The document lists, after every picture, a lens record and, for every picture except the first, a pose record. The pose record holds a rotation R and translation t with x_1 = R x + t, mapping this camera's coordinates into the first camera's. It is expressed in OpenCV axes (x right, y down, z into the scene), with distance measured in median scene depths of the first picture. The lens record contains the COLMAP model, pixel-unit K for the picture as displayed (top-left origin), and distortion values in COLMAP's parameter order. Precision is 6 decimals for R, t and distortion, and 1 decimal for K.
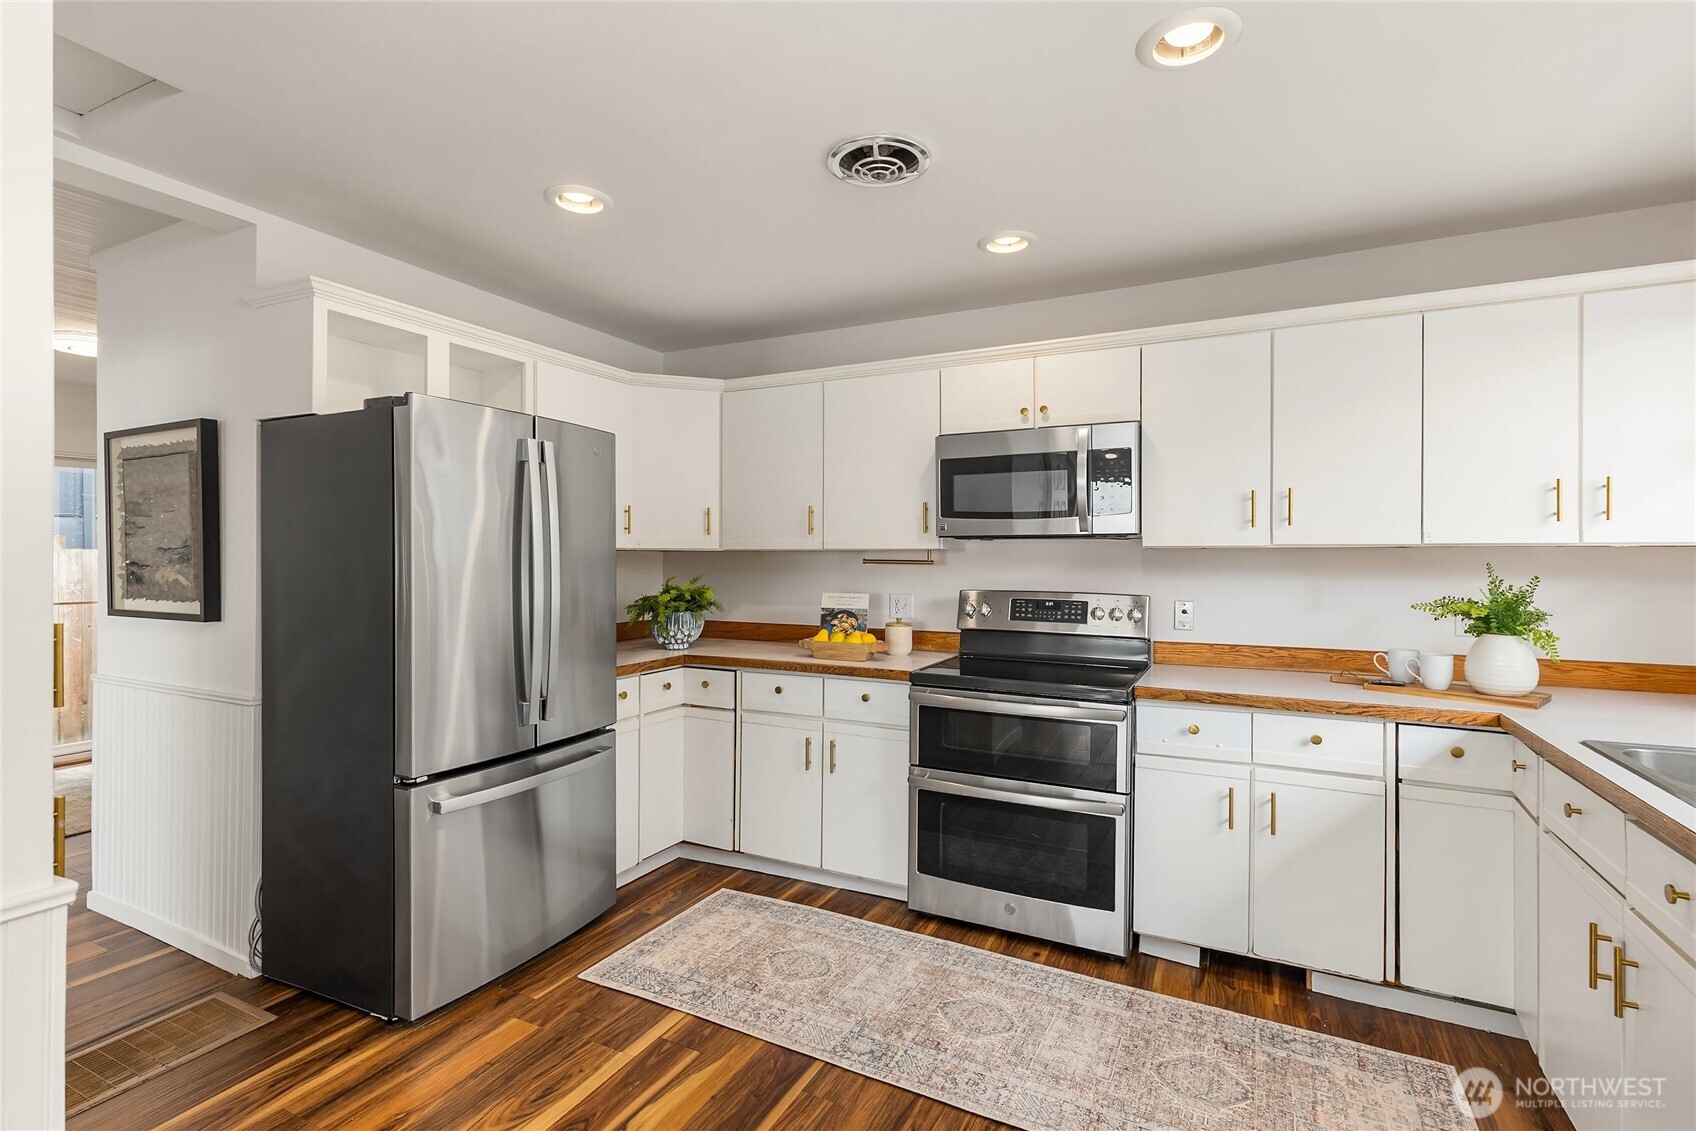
lens RADIAL K [[801.8, 0, 851.6], [0, 801.8, 562.3], [0, 0, 1]] dist [0.001468, 0.000479]
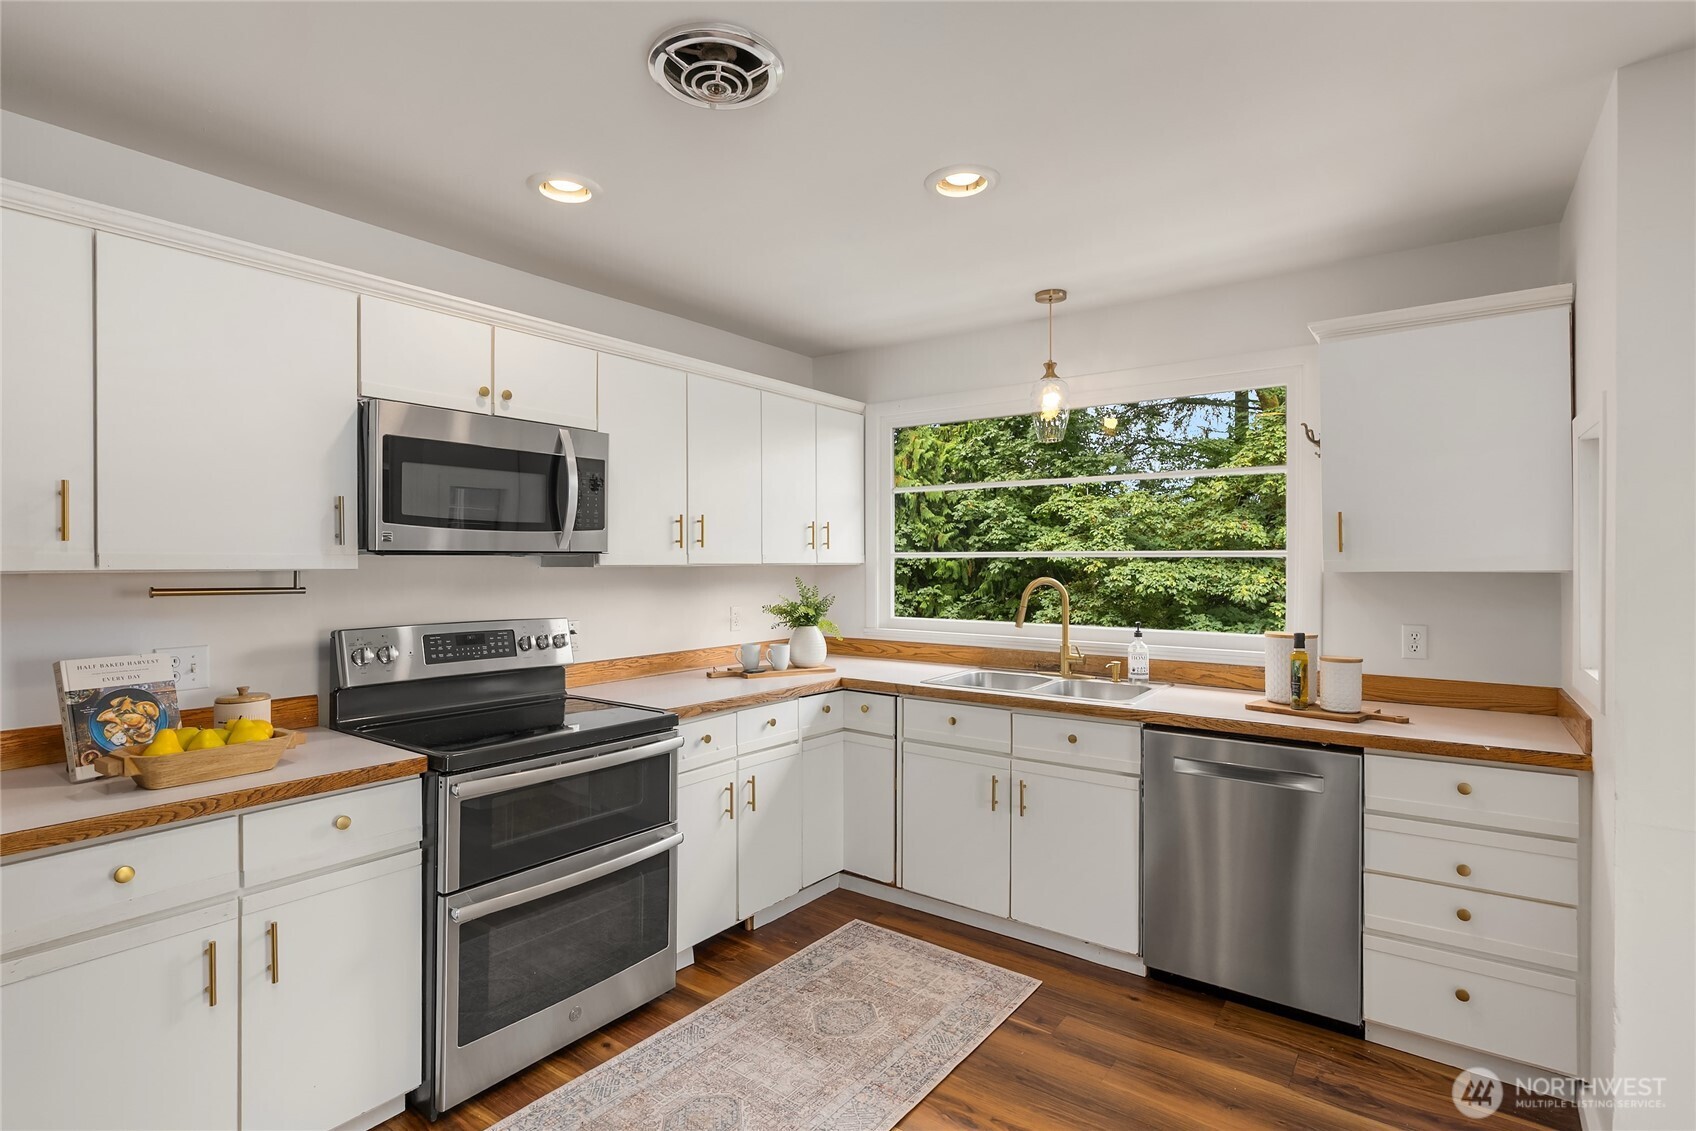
lens RADIAL K [[801.8, 0, 851.6], [0, 801.8, 562.3], [0, 0, 1]] dist [0.001468, 0.000479]
pose [[0.183129, -0.001166, 0.983088, -0.523087], [0.007273, 0.999974, -0.000168, -0.022080], [-0.983062, 0.007181, 0.183132, 0.544369]]
